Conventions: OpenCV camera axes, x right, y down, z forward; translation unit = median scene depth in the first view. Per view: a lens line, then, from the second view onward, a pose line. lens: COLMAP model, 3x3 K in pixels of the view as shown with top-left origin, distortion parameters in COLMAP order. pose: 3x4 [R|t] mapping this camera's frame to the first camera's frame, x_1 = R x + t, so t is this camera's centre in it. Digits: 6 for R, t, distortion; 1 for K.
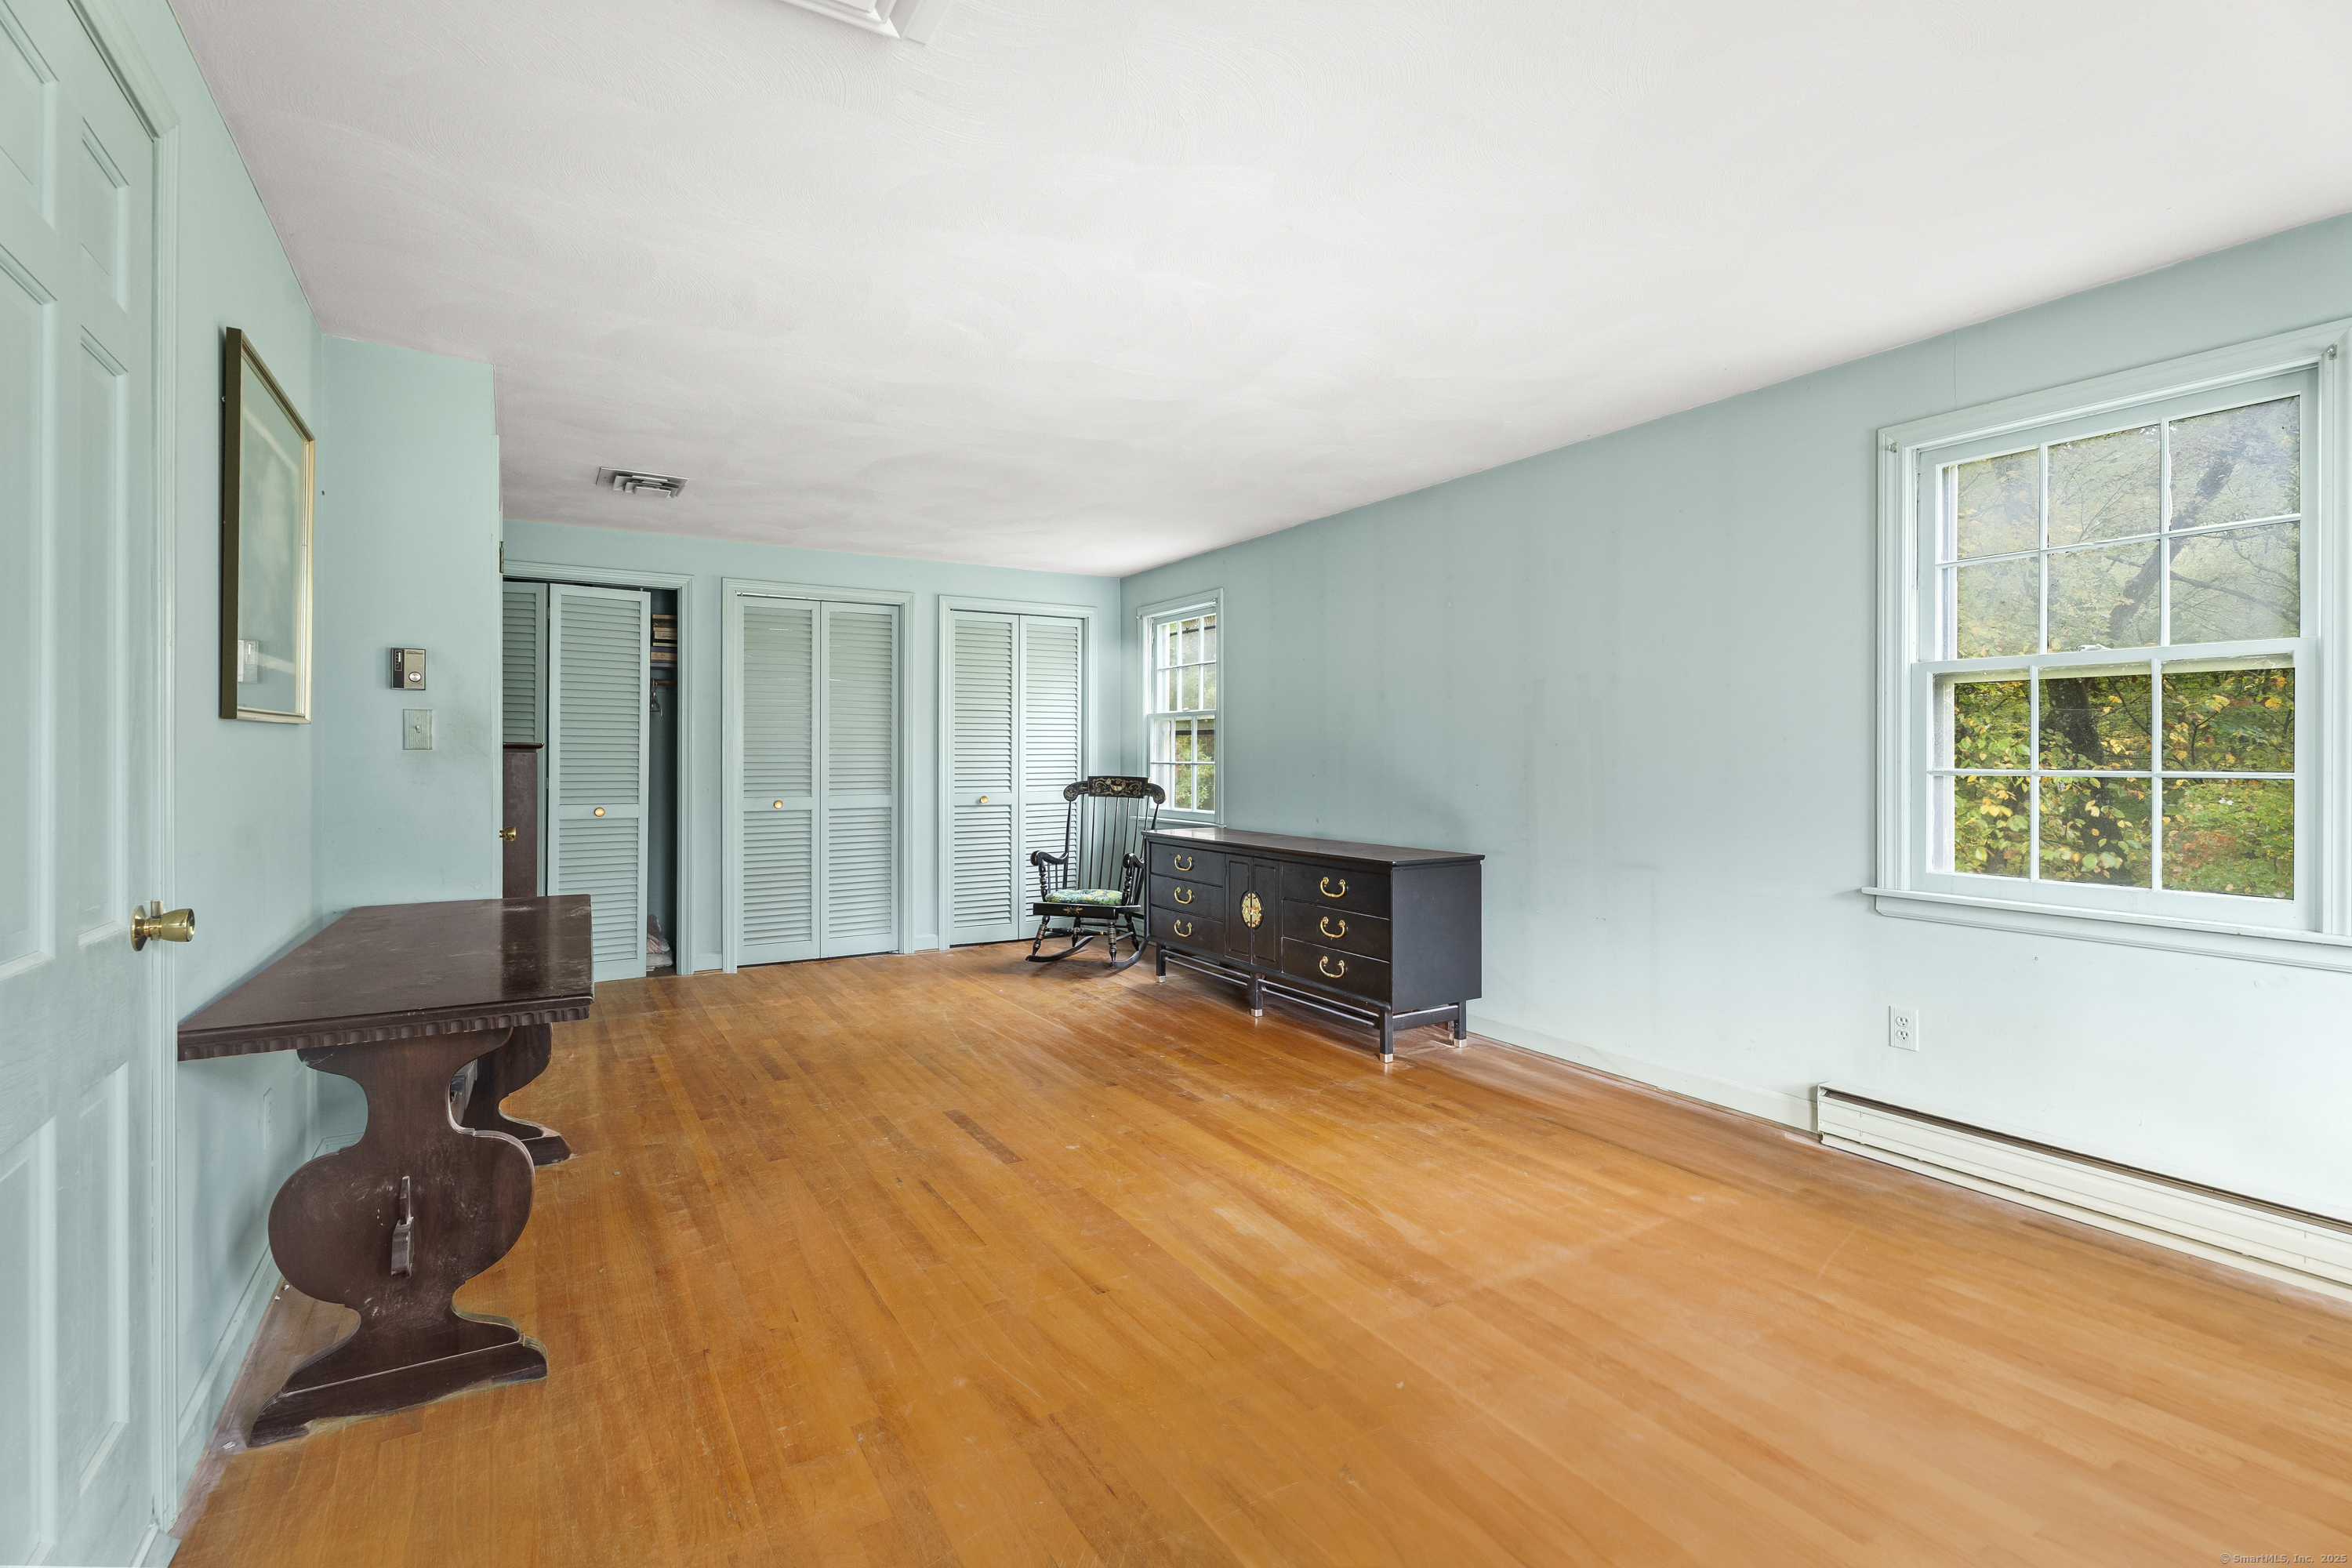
lens RADIAL K [[1061.9, 0, 1159.8], [0, 1061.9, 777.9], [0, 0, 1]] dist [0.000921, 0.001278]
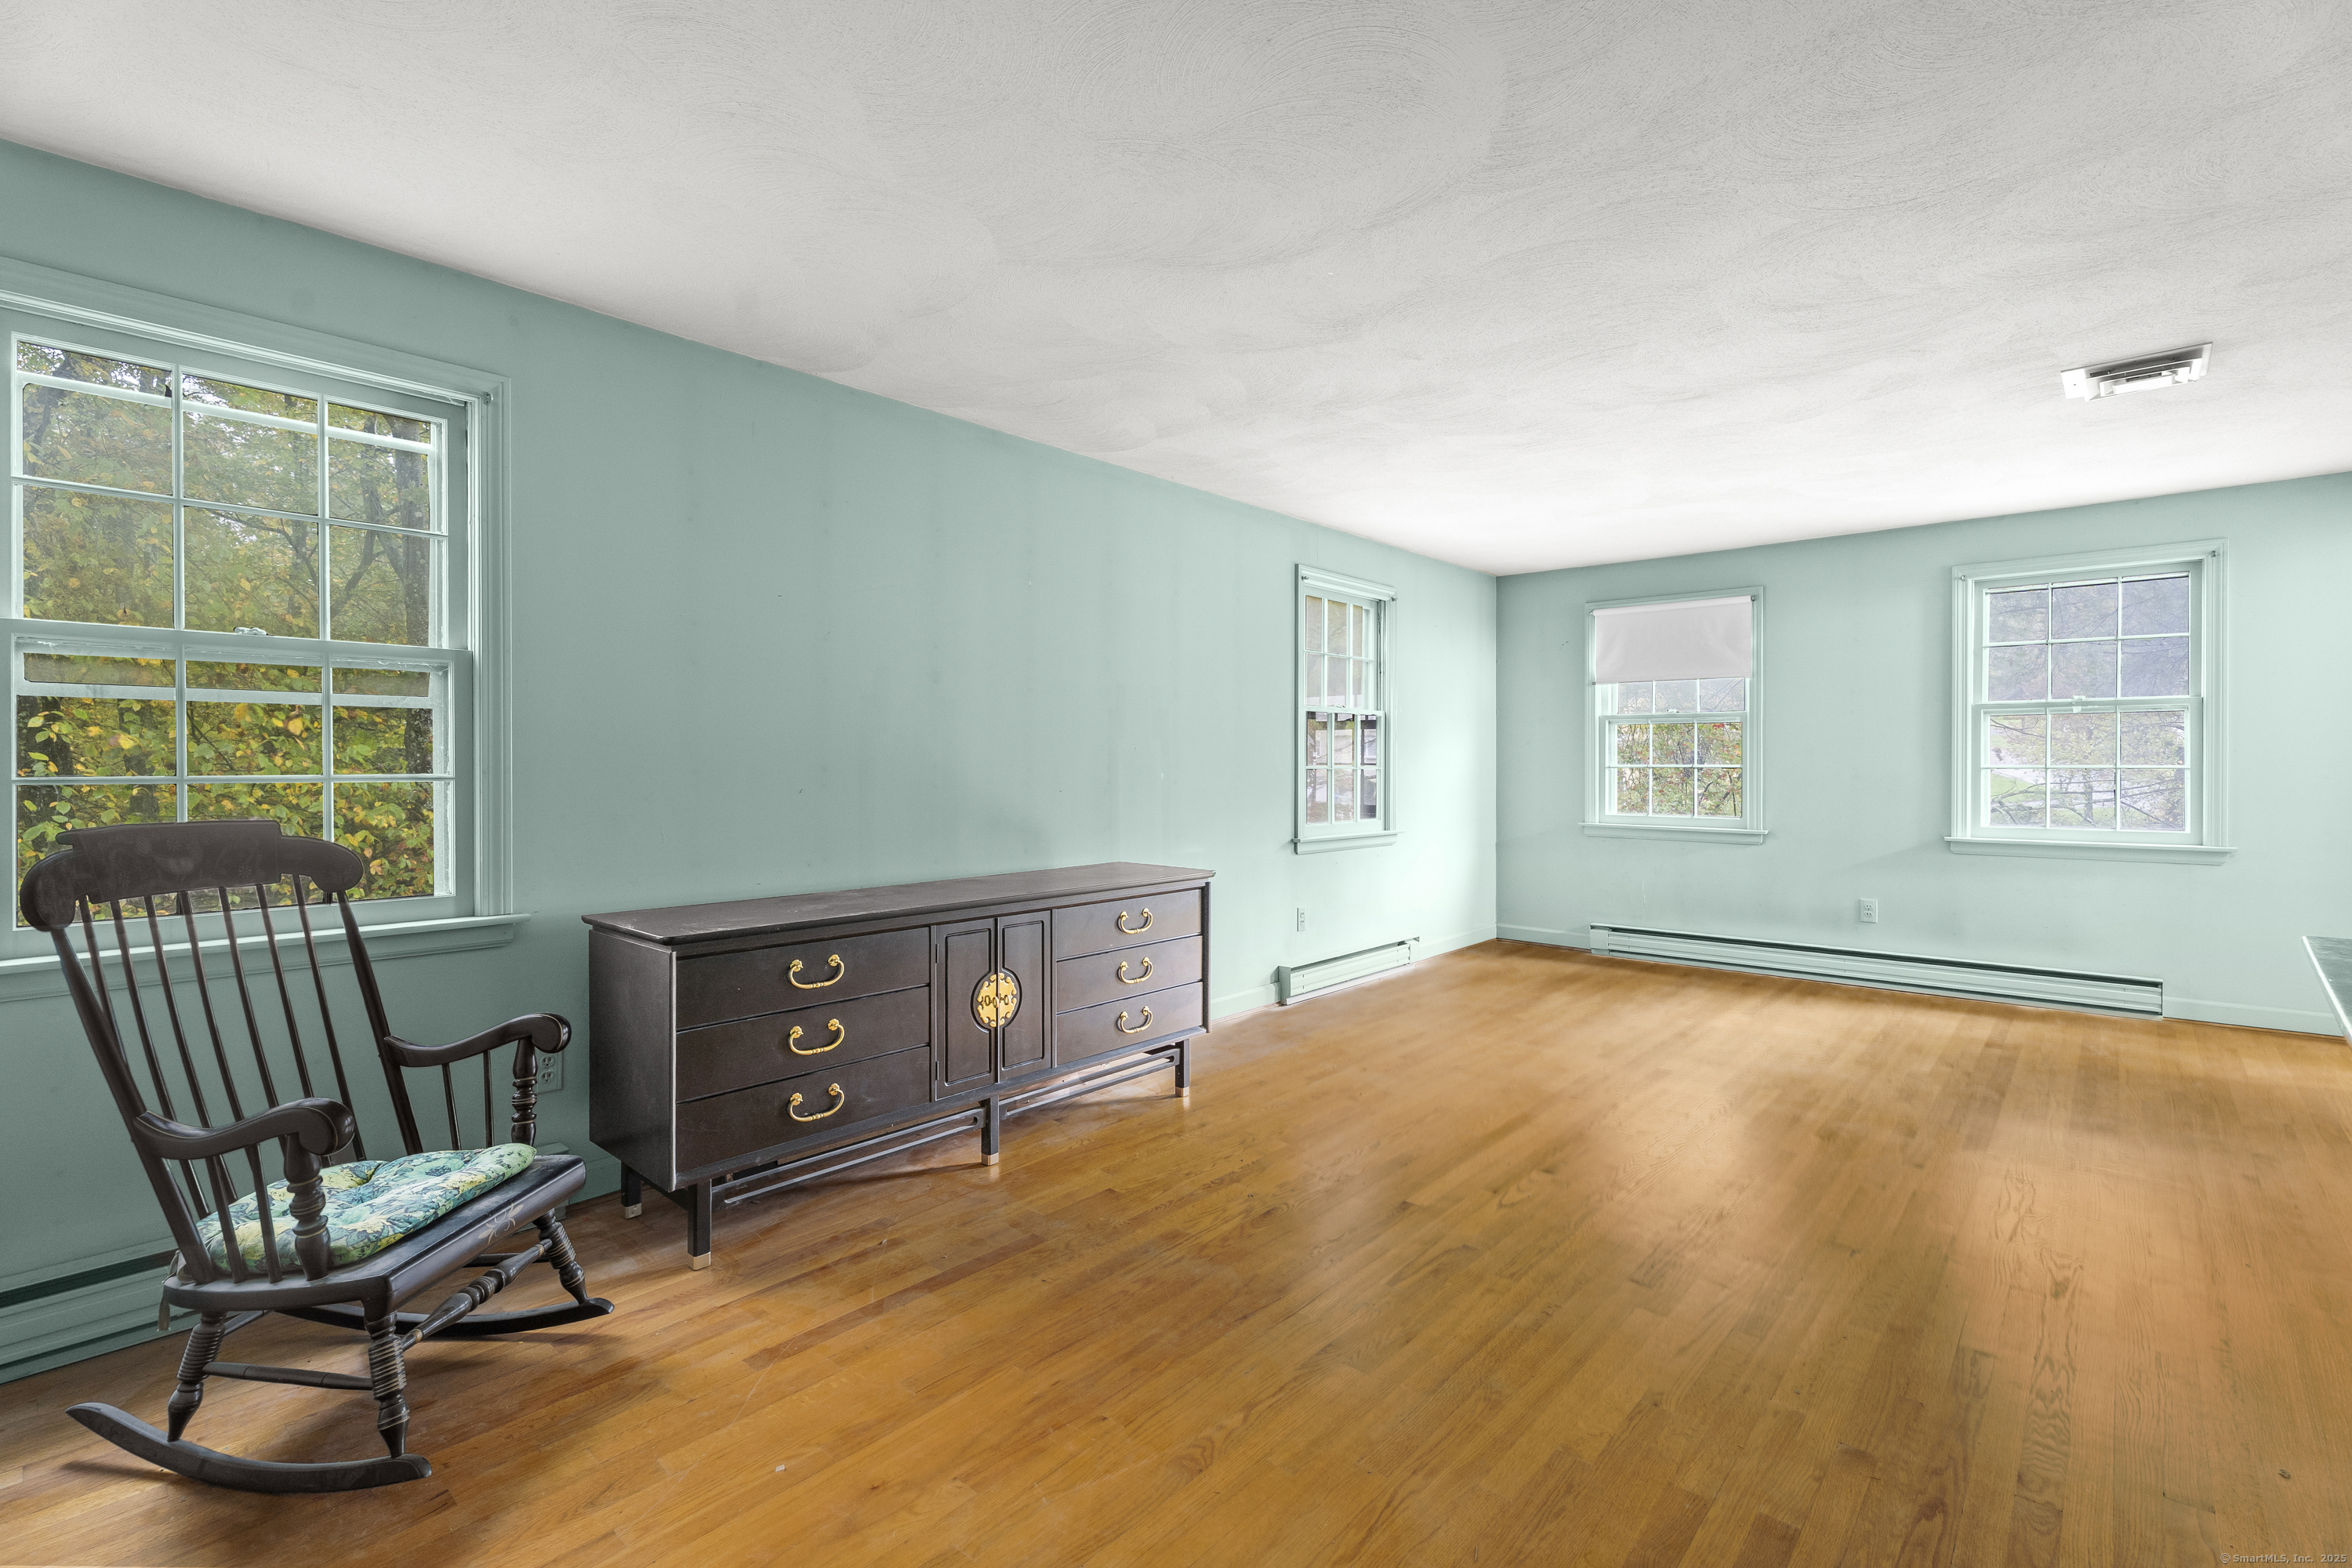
lens RADIAL K [[1071.2, 0, 1174.8], [0, 1071.2, 777.5], [0, 0, 1]] dist [0.001477, 0.000469]
pose [[-0.306755, -0.002814, 0.951784, -0.714571], [0.036630, 0.999220, 0.014759, -0.017786], [-0.951084, 0.039391, -0.306412, 1.415413]]
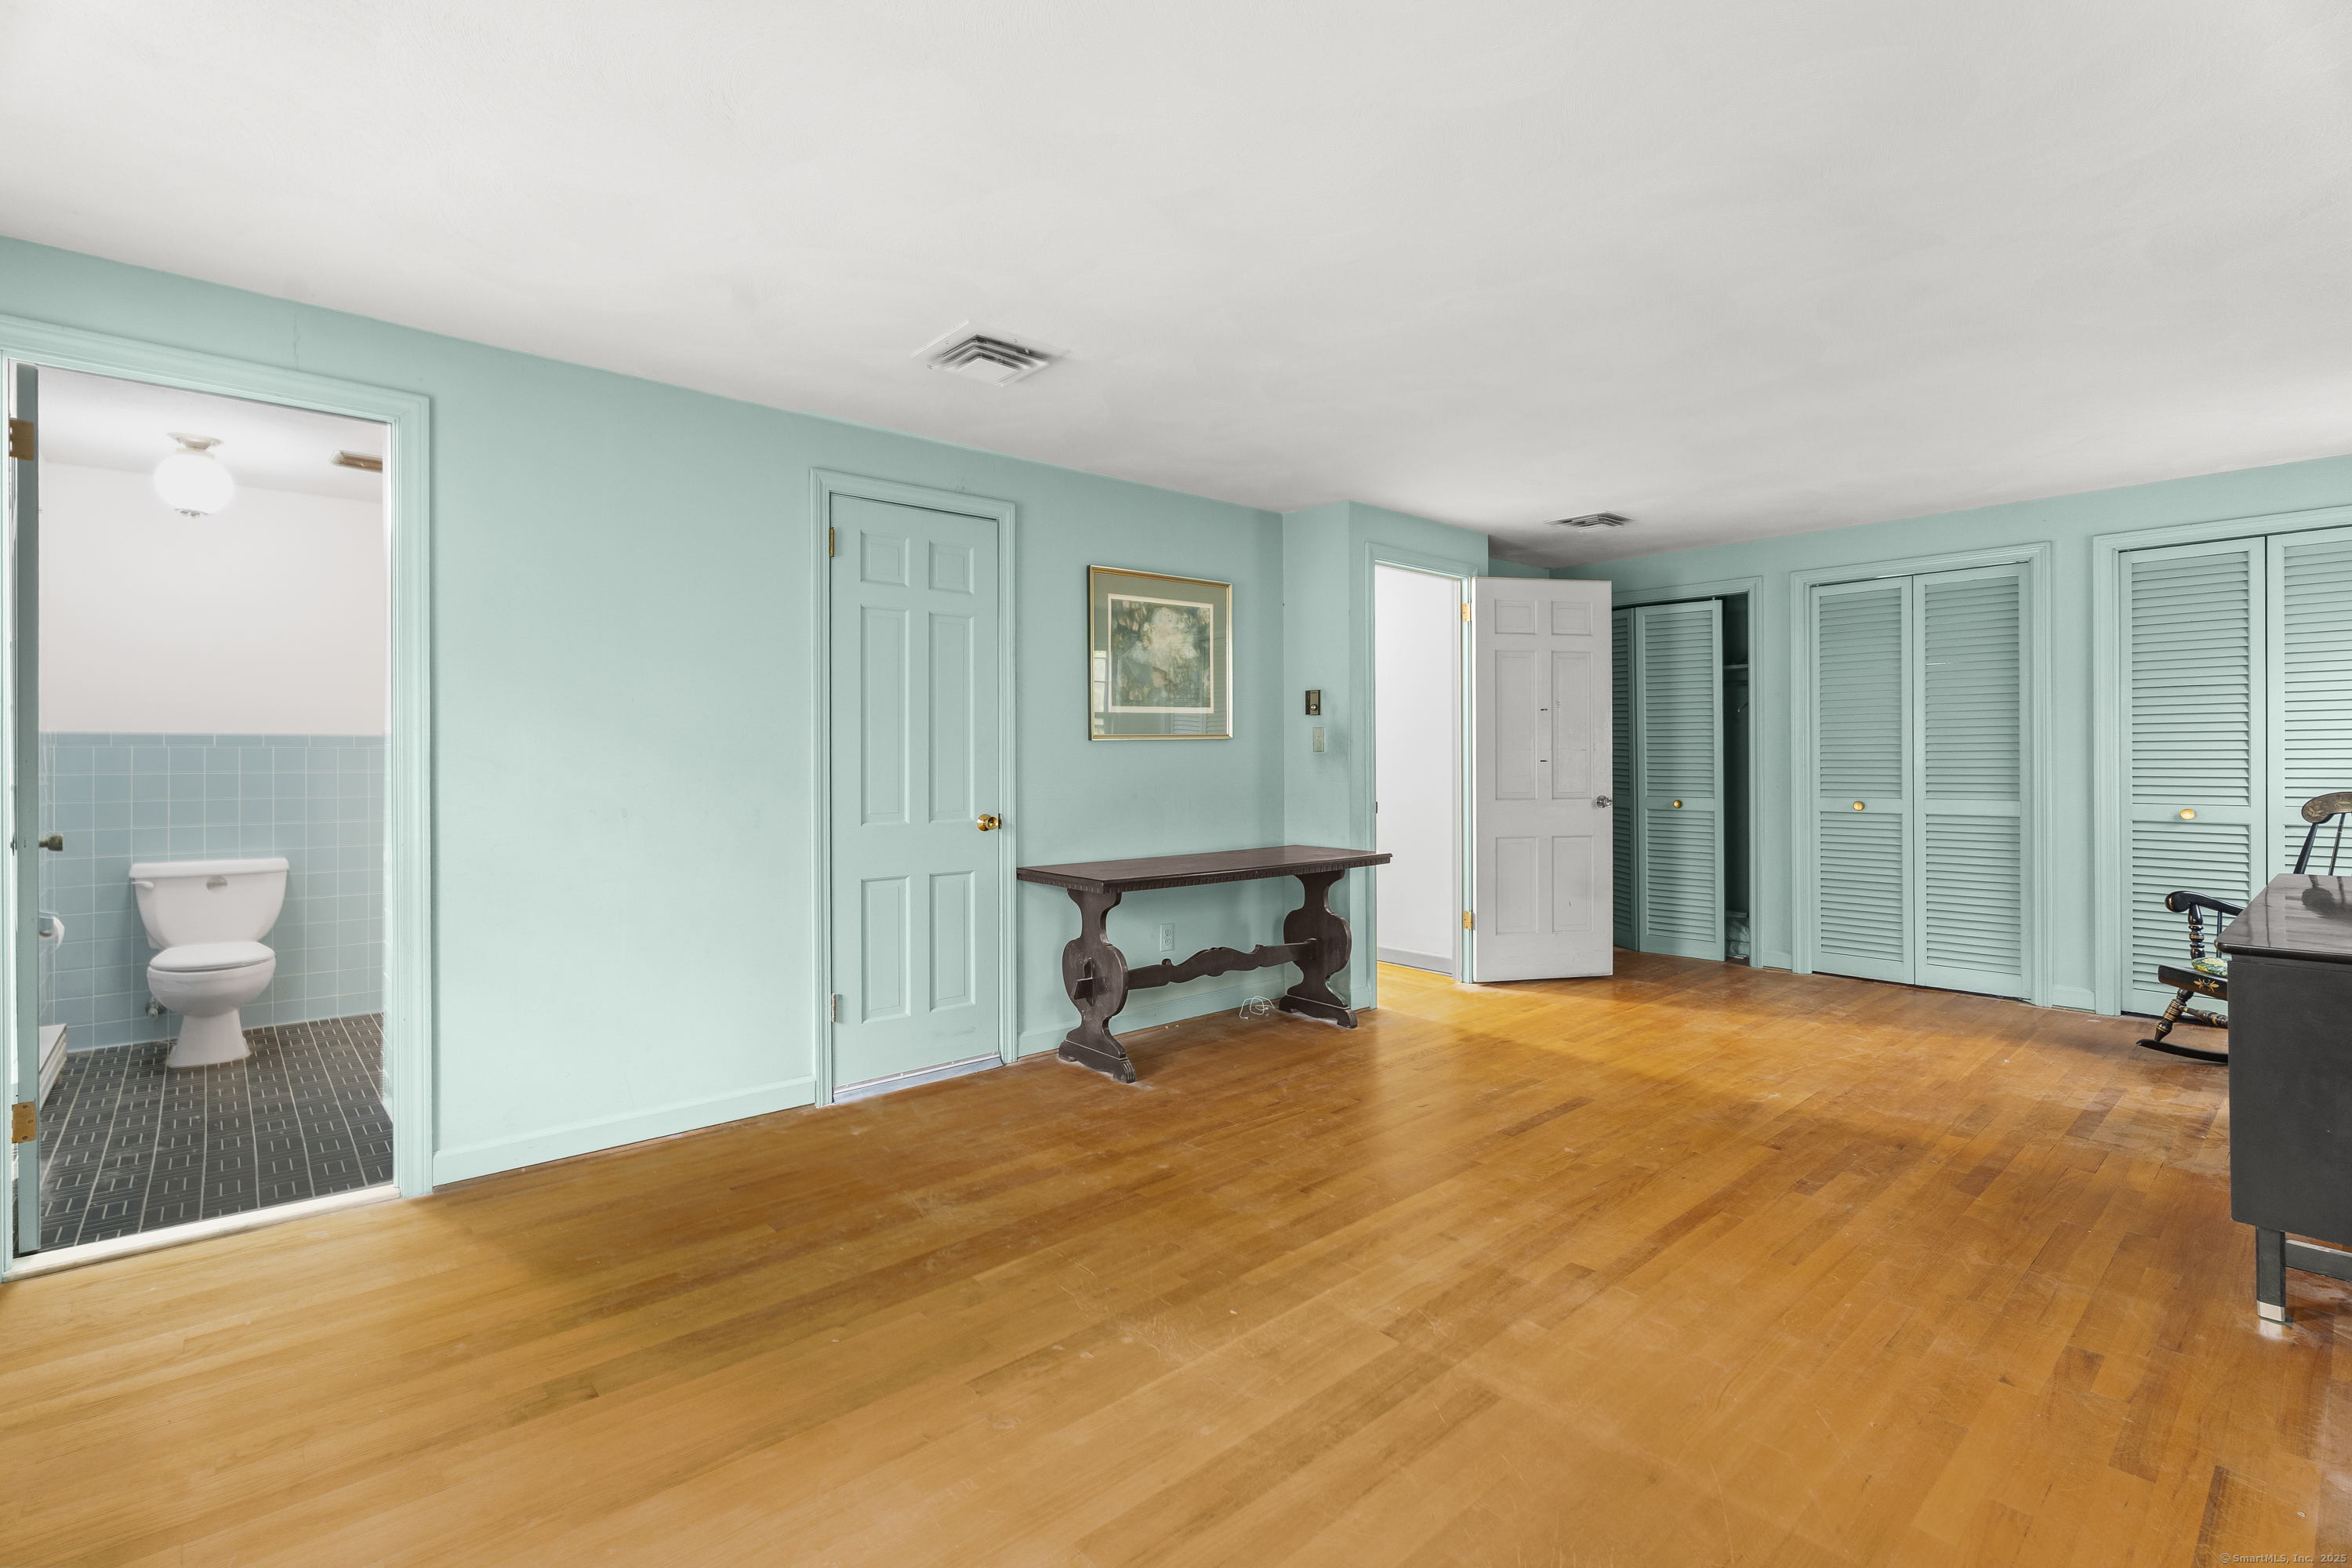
lens RADIAL K [[1061.9, 0, 1159.8], [0, 1061.9, 777.9], [0, 0, 1]] dist [0.000921, 0.001278]
pose [[0.191043, 0.019165, -0.981395, 0.704582], [-0.015051, 0.999749, 0.016593, -0.008929], [0.981466, 0.011601, 0.191283, 0.375372]]
